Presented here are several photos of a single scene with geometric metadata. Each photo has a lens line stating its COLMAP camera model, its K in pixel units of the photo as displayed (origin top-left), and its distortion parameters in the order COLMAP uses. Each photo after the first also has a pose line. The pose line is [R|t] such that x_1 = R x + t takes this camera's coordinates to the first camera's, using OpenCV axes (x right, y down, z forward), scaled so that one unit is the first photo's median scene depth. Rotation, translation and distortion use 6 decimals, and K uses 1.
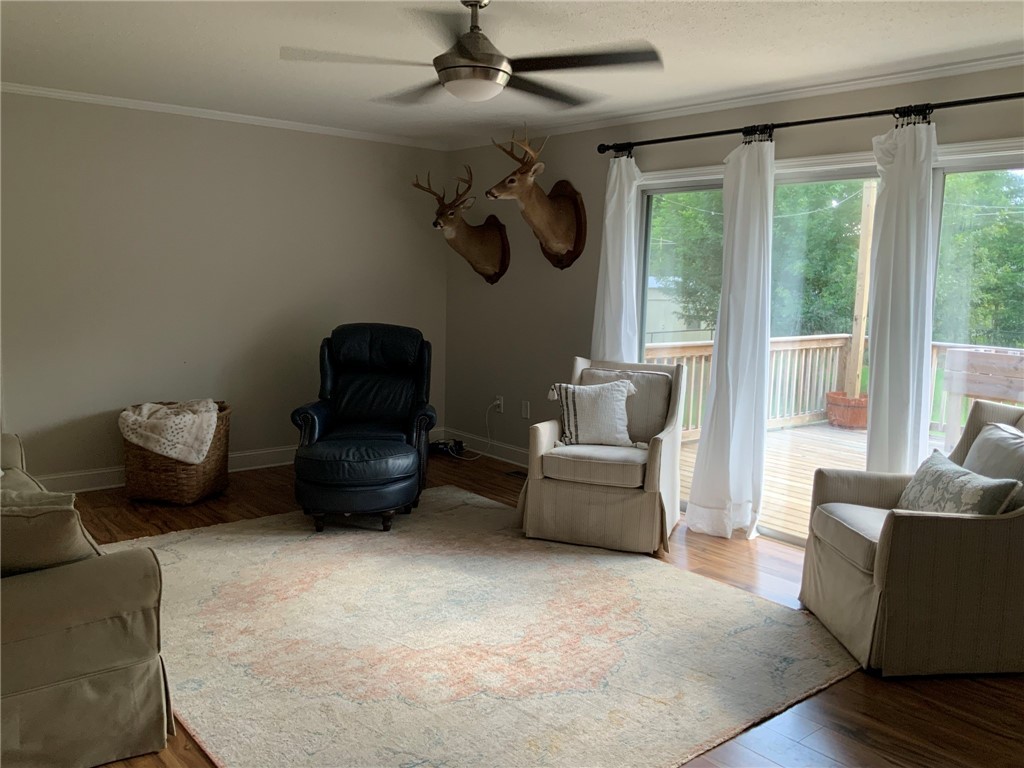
lens RADIAL K [[849.7, 0, 508.9], [0, 849.7, 382.6], [0, 0, 1]] dist [0.102733, -0.193767]
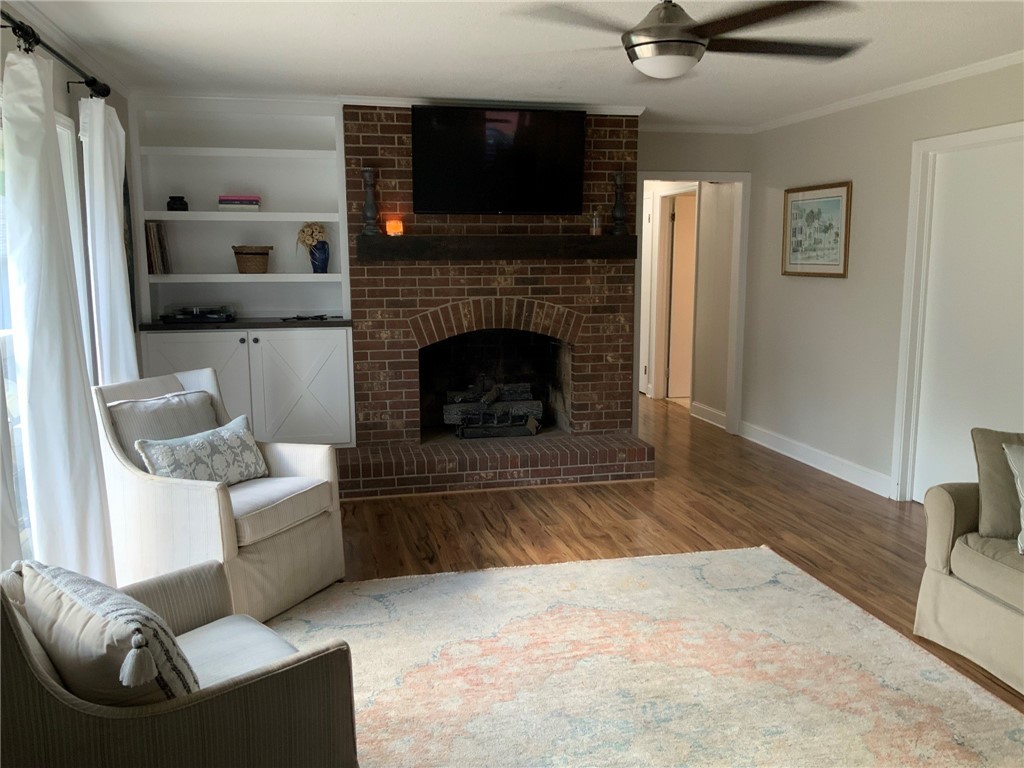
lens RADIAL K [[849.7, 0, 508.9], [0, 849.7, 382.6], [0, 0, 1]] dist [0.102733, -0.193767]
pose [[-0.895324, -0.090962, 0.436029, -0.294008], [0.037357, 0.960141, 0.277007, -0.252751], [-0.443846, 0.264300, -0.856240, 1.777450]]
